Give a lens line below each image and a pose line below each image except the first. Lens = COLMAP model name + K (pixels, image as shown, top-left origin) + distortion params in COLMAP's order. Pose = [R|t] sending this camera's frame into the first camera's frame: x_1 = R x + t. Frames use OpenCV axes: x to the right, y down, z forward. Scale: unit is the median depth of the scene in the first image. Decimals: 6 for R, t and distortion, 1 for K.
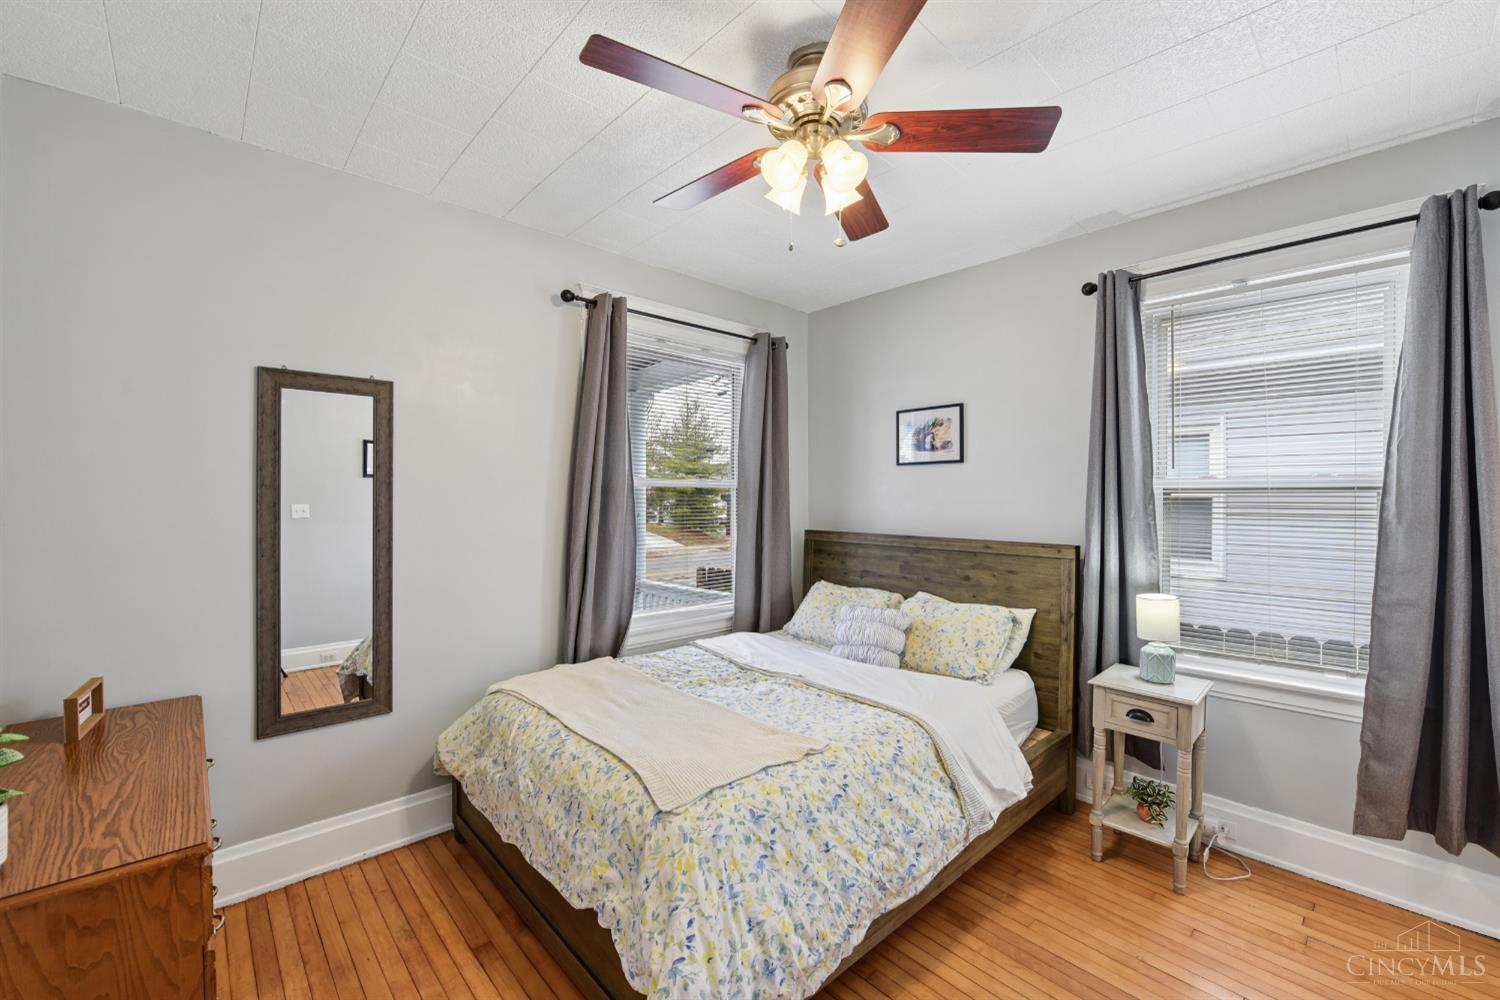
lens RADIAL K [[606.4, 0, 758.8], [0, 606.4, 503.1], [0, 0, 1]] dist [-0.015869, -0.000795]
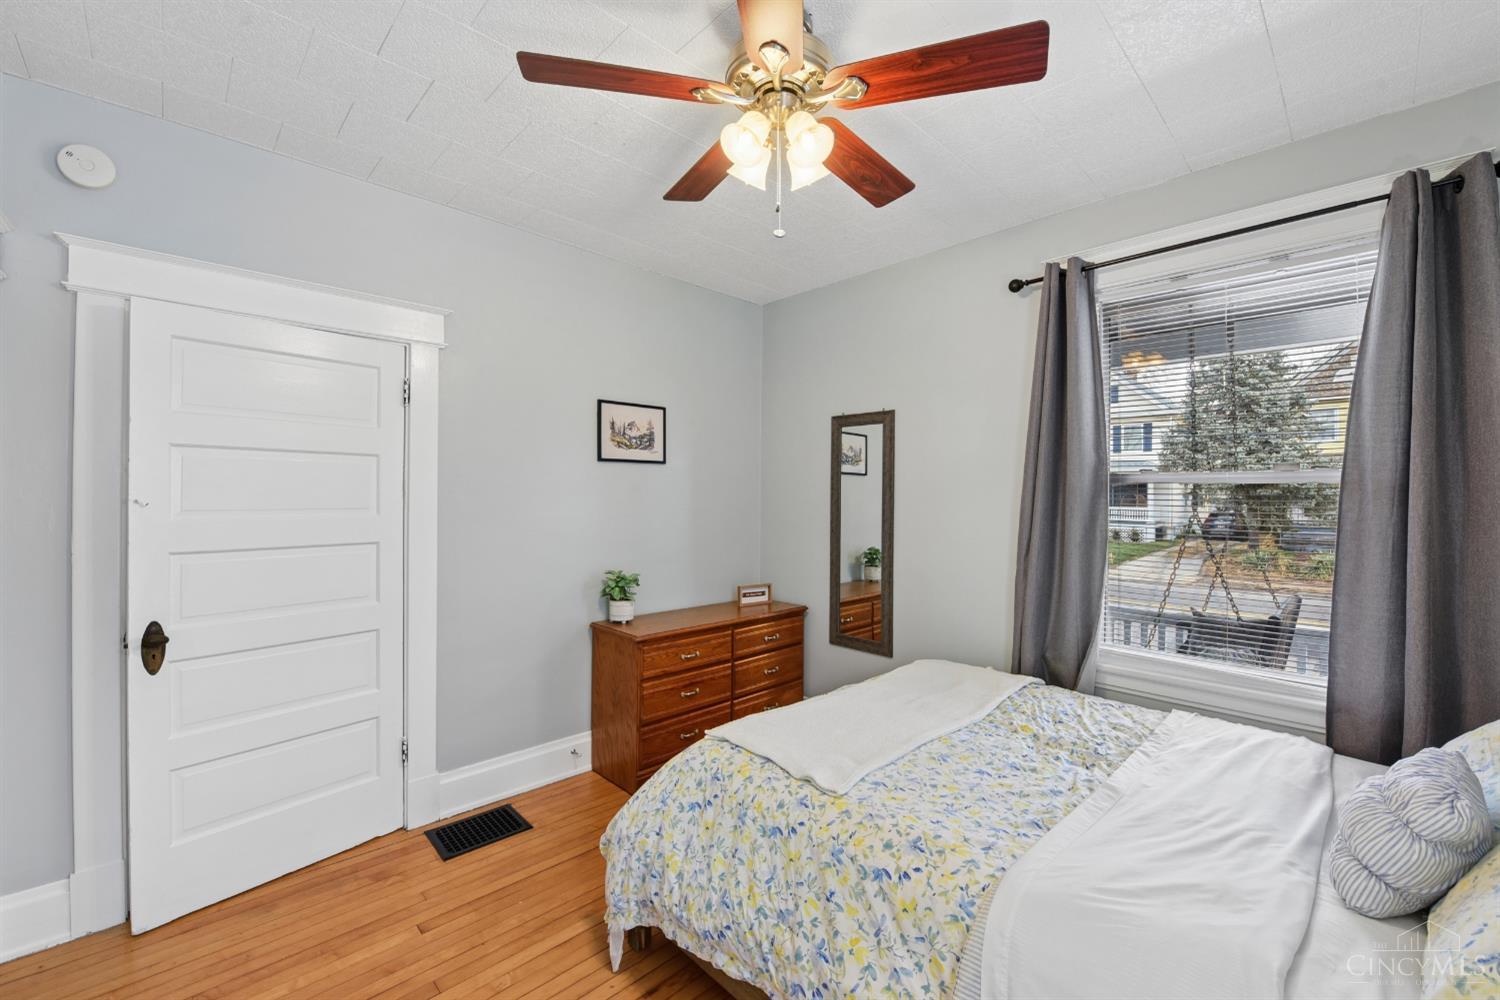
lens RADIAL K [[606.4, 0, 757.8], [0, 606.4, 493.9], [0, 0, 1]] dist [-0.015869, -0.000795]
pose [[0.022969, -0.006639, -0.999714, 0.639252], [-0.018764, 0.999799, -0.007071, 0.000368], [0.999560, 0.018921, 0.022840, 0.591243]]
